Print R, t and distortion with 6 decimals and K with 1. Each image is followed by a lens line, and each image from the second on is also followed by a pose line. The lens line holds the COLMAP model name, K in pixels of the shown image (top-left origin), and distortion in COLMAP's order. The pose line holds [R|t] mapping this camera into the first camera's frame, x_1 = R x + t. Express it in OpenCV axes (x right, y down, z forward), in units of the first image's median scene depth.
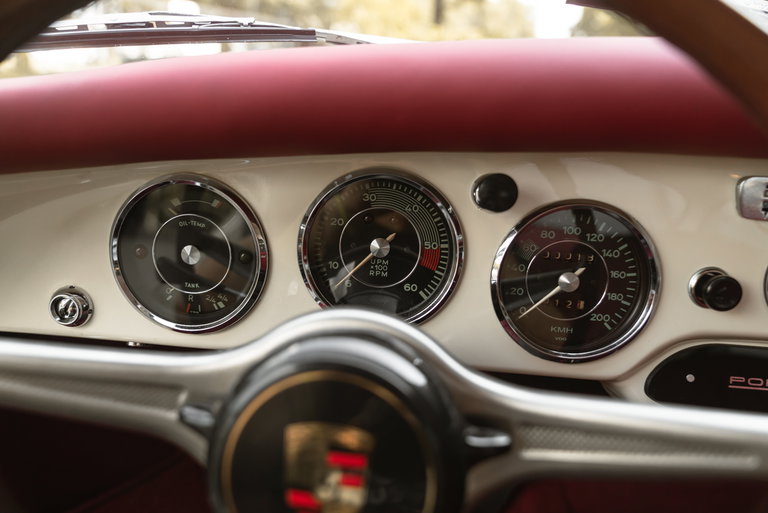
lens RADIAL K [[545.5, 0, 387.3], [0, 545.5, 258.1], [0, 0, 1]] dist [-0.012865, 0.010696]
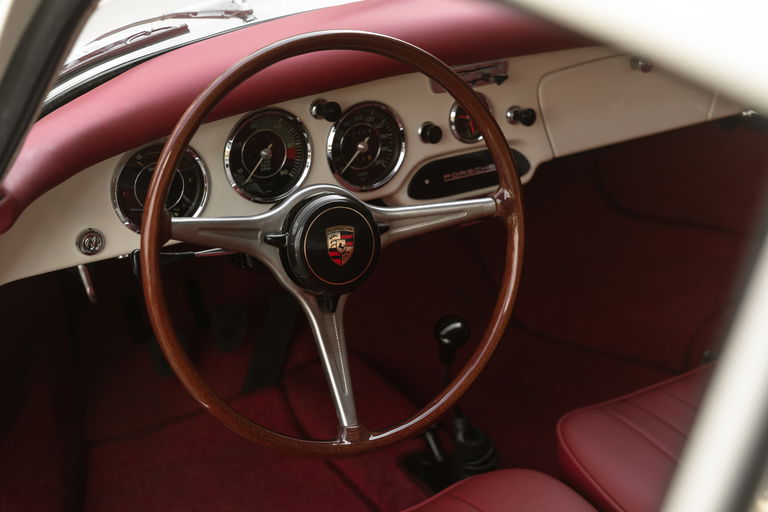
lens RADIAL K [[1079.0, 0, 382.5], [0, 1079.0, 257.7], [0, 0, 1]] dist [-0.060243, 0.000000]
pose [[0.807196, -0.292231, 0.512870, -1.506630], [0.195571, 0.952181, 0.234743, -0.420562], [-0.556944, -0.089181, 0.825748, -1.948666]]
